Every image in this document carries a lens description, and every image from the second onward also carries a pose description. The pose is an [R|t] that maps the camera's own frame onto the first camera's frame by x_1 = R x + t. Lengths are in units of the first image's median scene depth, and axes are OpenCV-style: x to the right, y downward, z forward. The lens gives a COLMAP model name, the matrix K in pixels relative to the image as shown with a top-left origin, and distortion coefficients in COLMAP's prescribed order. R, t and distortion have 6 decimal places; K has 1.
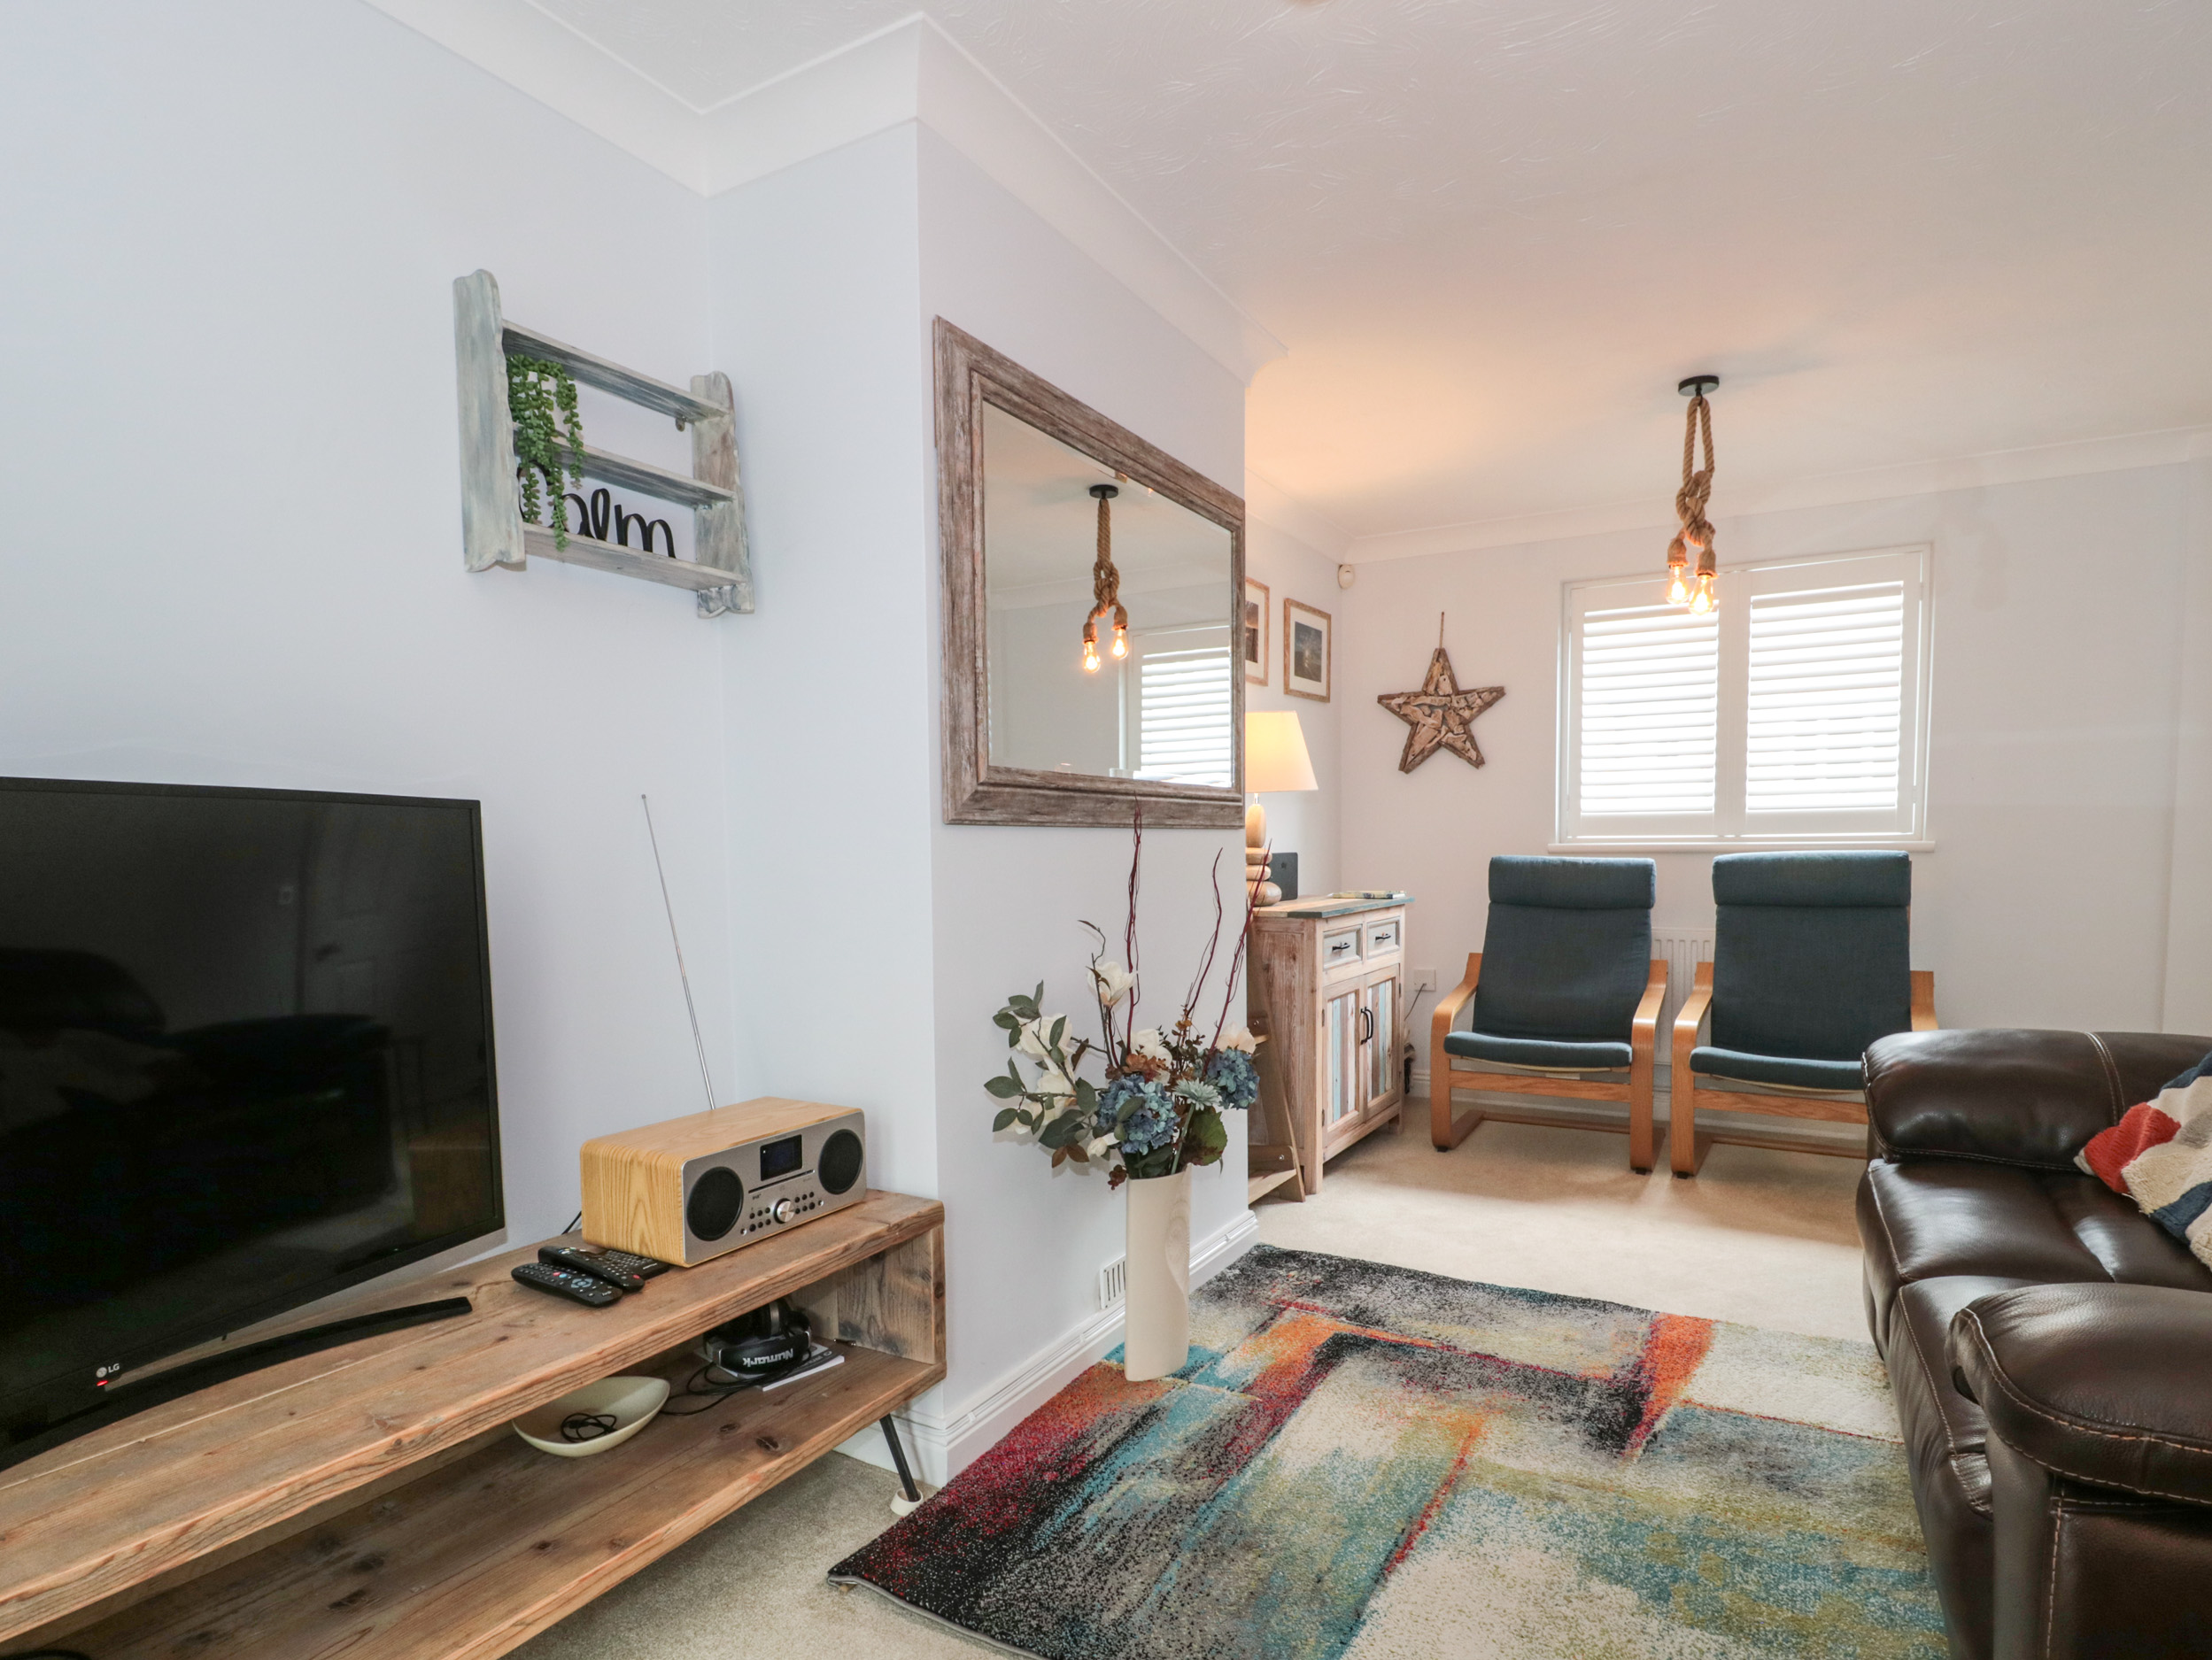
lens RADIAL K [[1184.6, 0, 1126.6], [0, 1184.6, 916.9], [0, 0, 1]] dist [-0.014855, -0.007085]
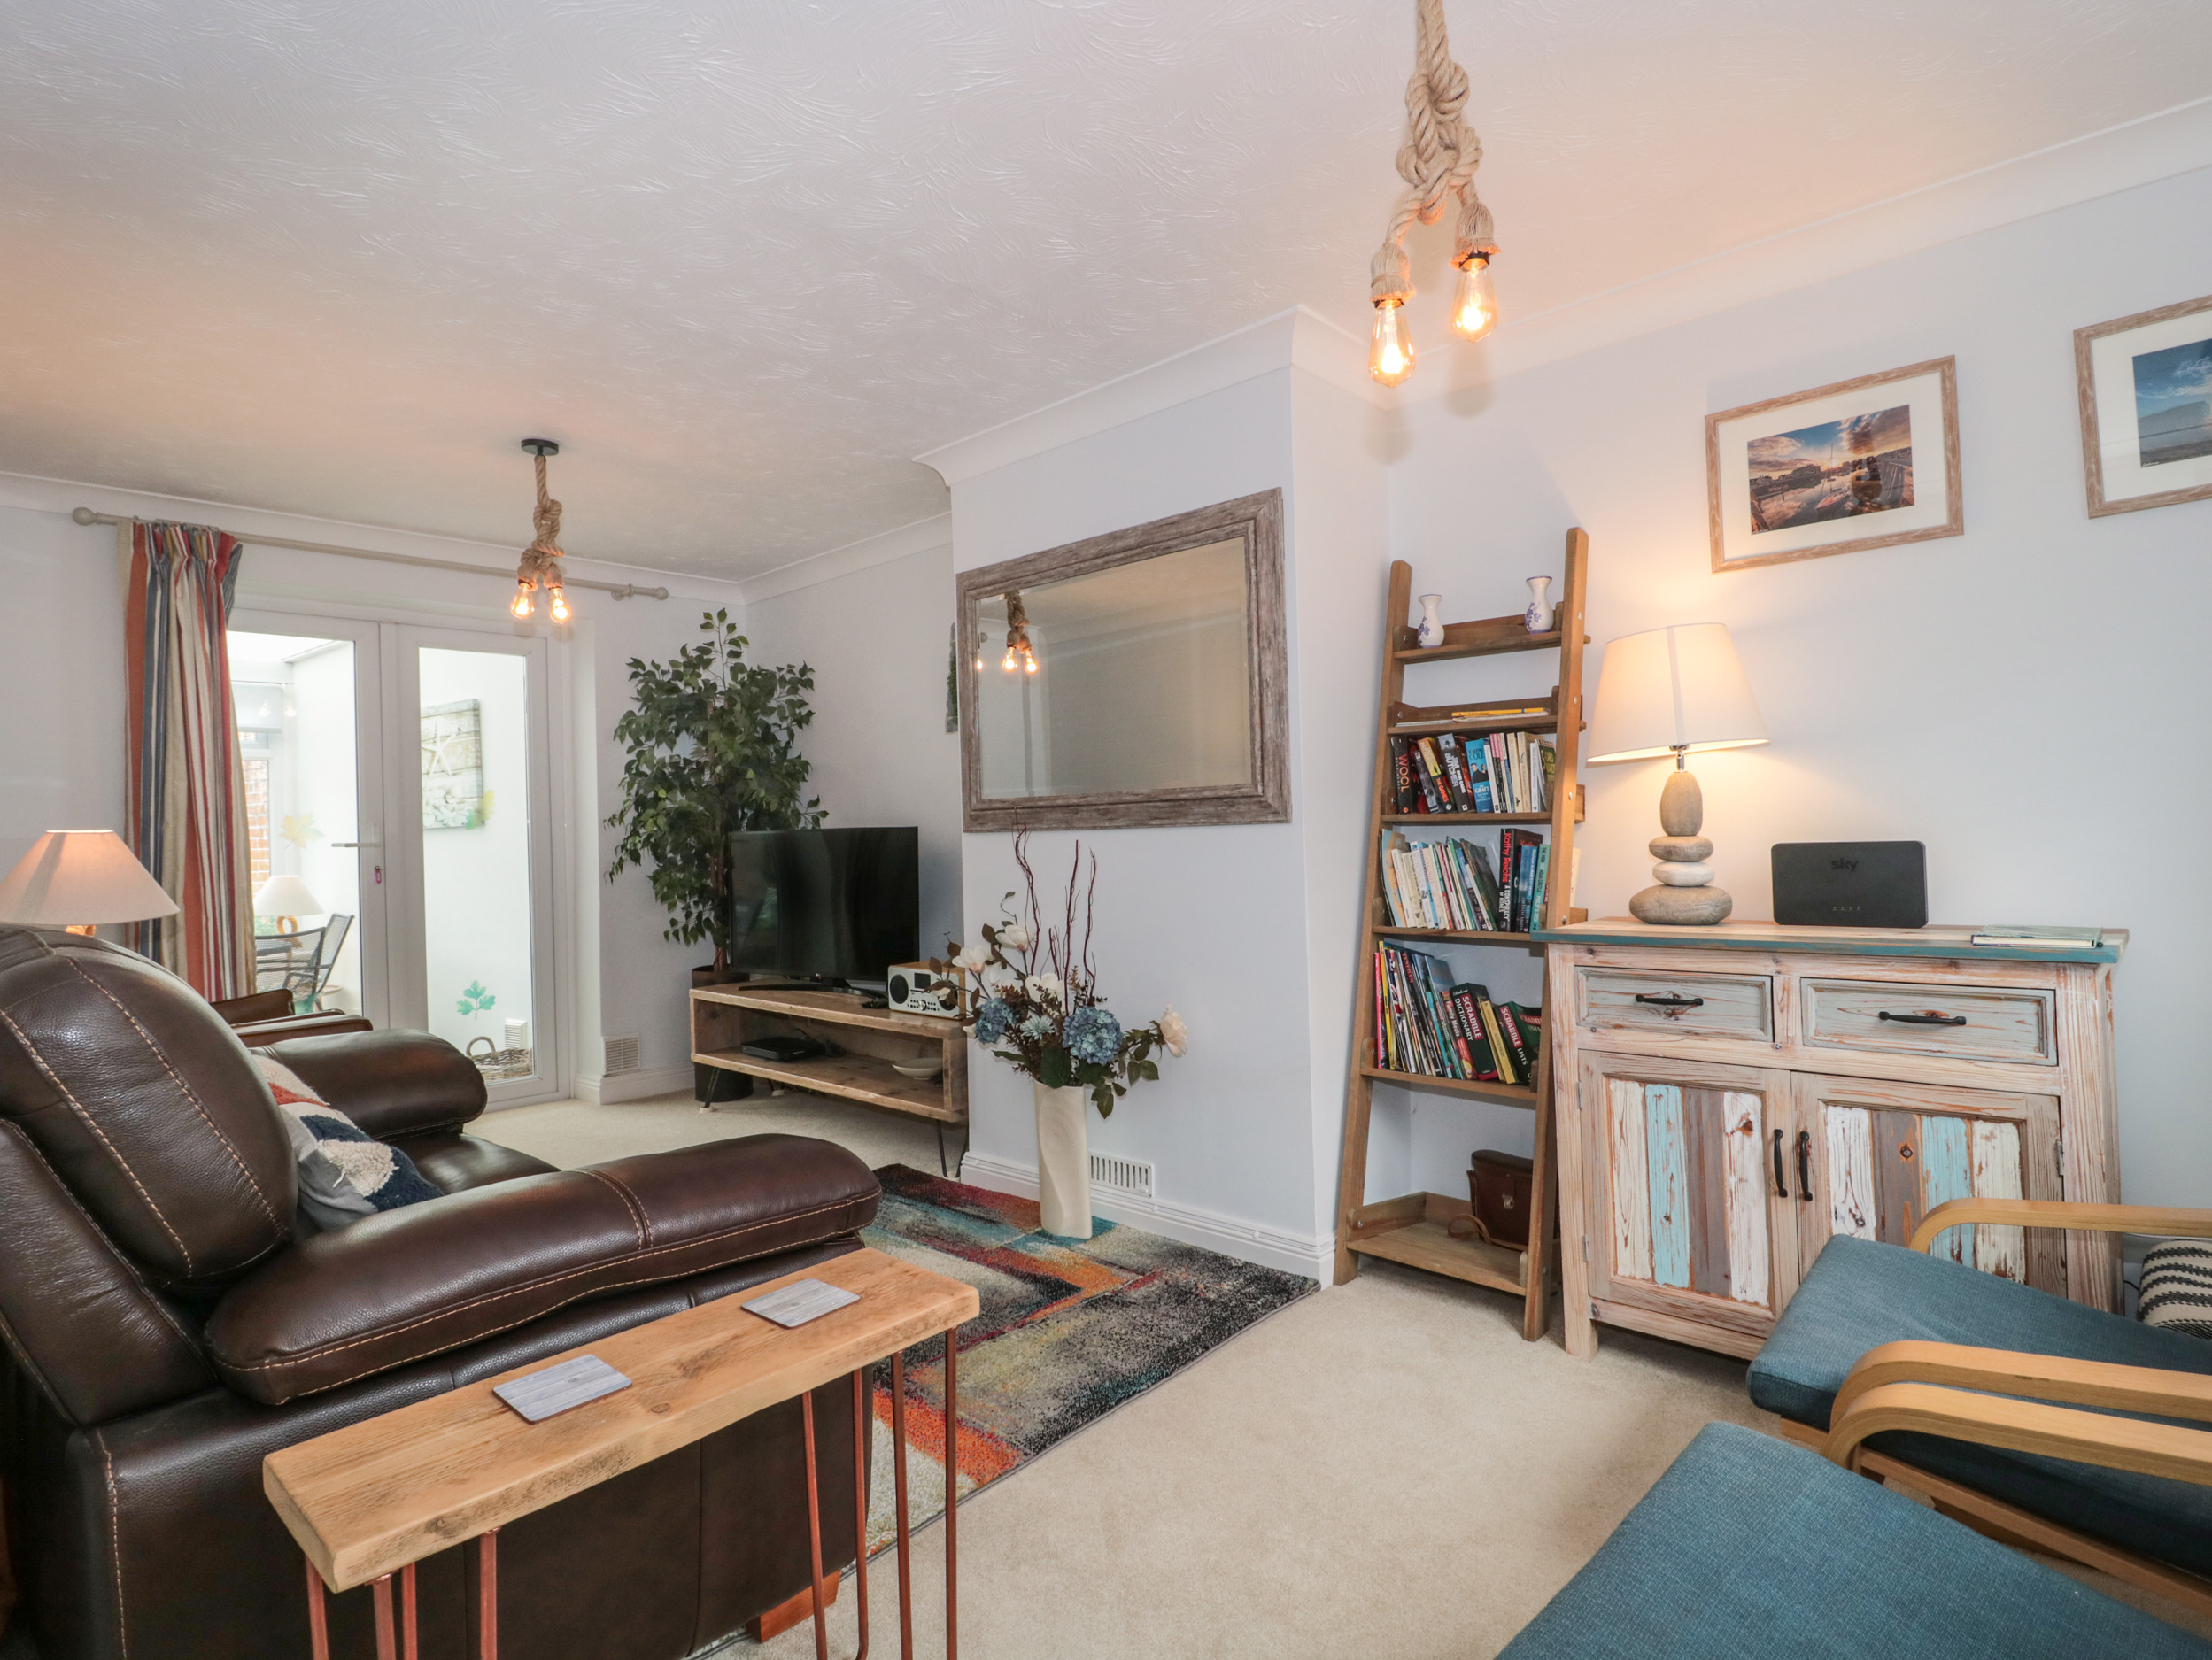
lens RADIAL K [[1184.6, 0, 1108.5], [0, 1184.6, 820.2], [0, 0, 1]] dist [-0.014855, -0.007085]
pose [[-0.234044, 0.005825, -0.972208, 0.747984], [-0.030709, 0.999439, 0.013381, -0.060195], [0.971741, 0.032987, -0.233734, 0.763584]]
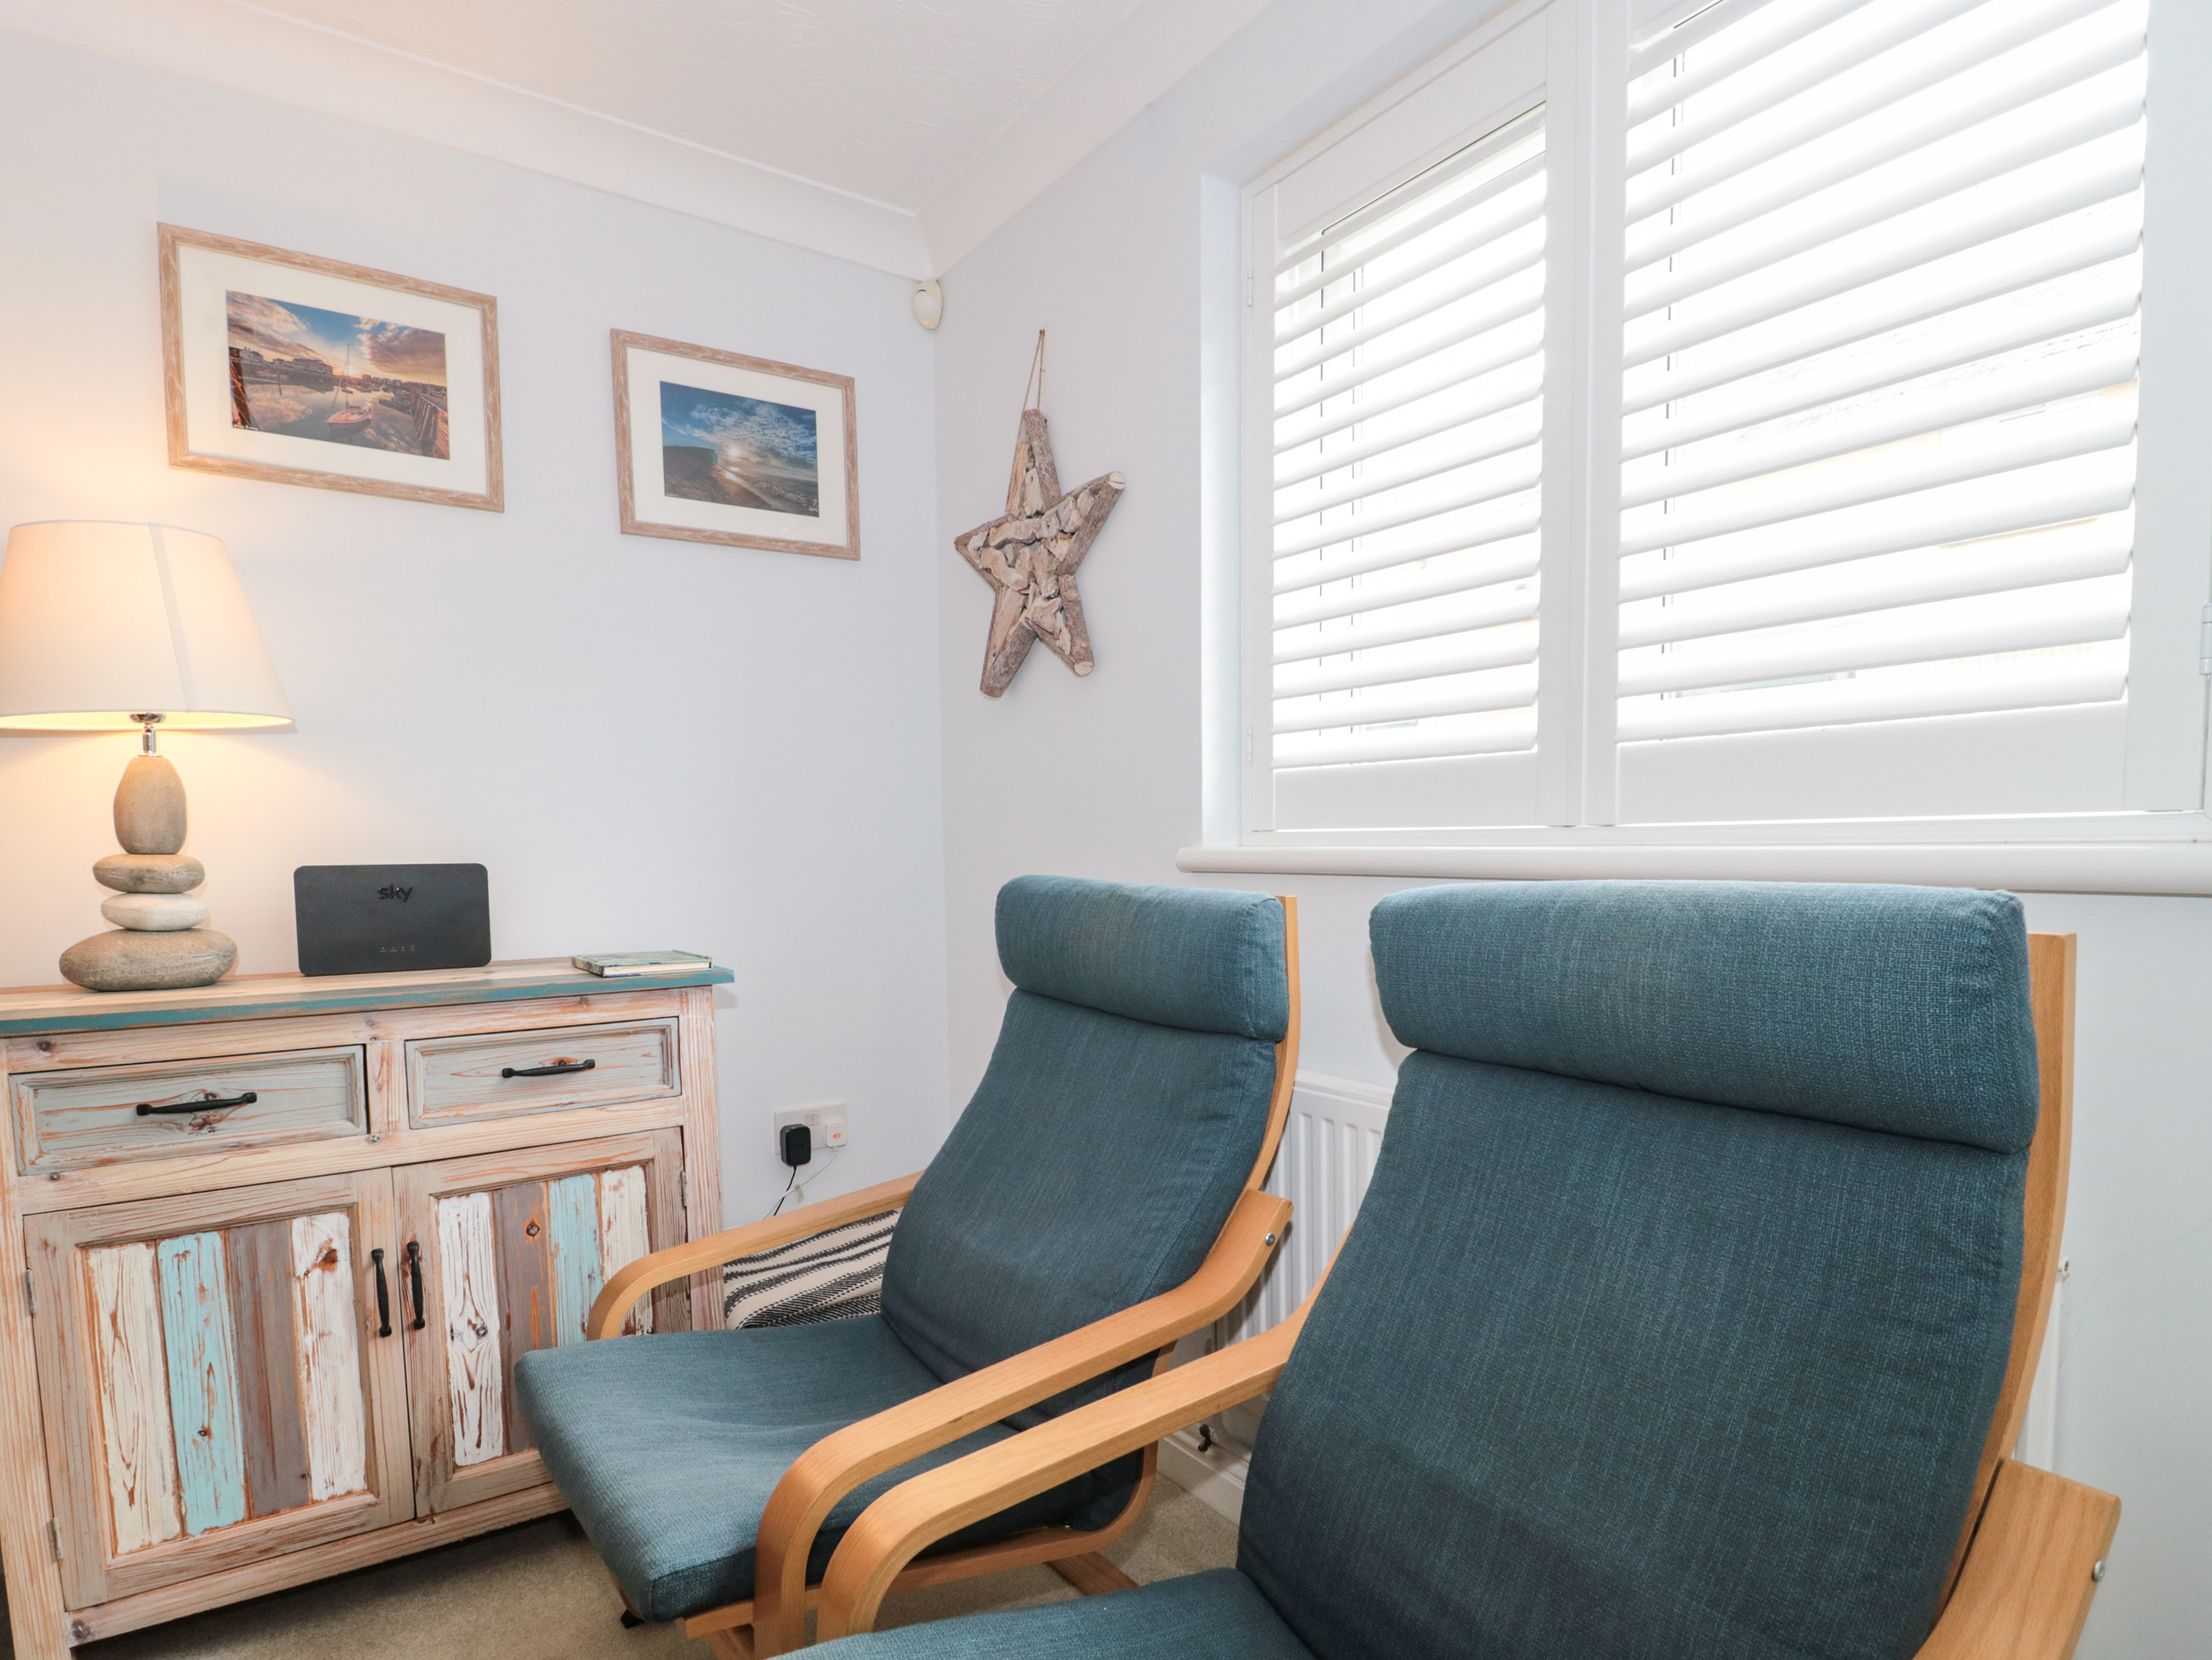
lens RADIAL K [[1184.6, 0, 1192.5], [0, 1184.6, 937.4], [0, 0, 1]] dist [-0.014855, -0.007085]
pose [[0.910723, 0.034390, -0.411584, 0.582249], [-0.027798, 0.999372, 0.021992, -0.044533], [0.412082, -0.008587, 0.911106, 0.699915]]
